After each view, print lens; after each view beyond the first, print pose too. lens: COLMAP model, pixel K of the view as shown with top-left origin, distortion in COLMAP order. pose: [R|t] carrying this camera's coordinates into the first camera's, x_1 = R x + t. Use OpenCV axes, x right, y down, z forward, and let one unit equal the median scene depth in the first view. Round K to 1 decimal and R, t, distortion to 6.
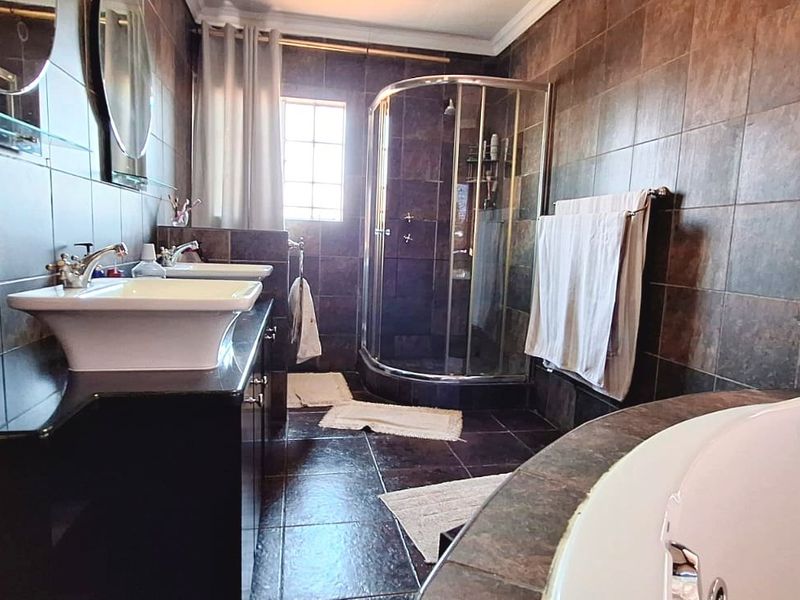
lens RADIAL K [[517.1, 0, 398.6], [0, 517.1, 306.9], [0, 0, 1]] dist [-0.021119, 0.014751]
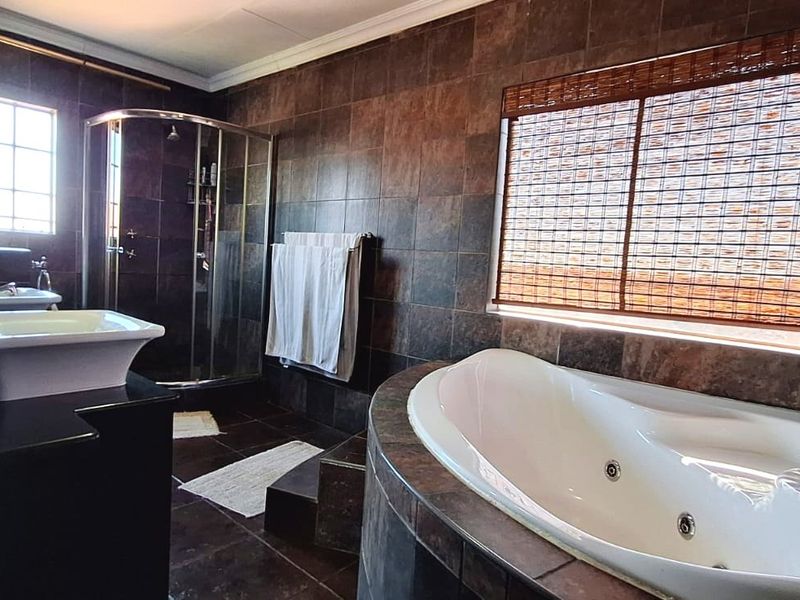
lens RADIAL K [[517.1, 0, 399.3], [0, 517.1, 299.5], [0, 0, 1]] dist [-0.021119, 0.014751]
pose [[0.794169, -0.027865, 0.607058, -0.262085], [0.038412, 0.999252, -0.004383, -0.024883], [-0.606482, 0.026799, 0.794645, -0.184315]]
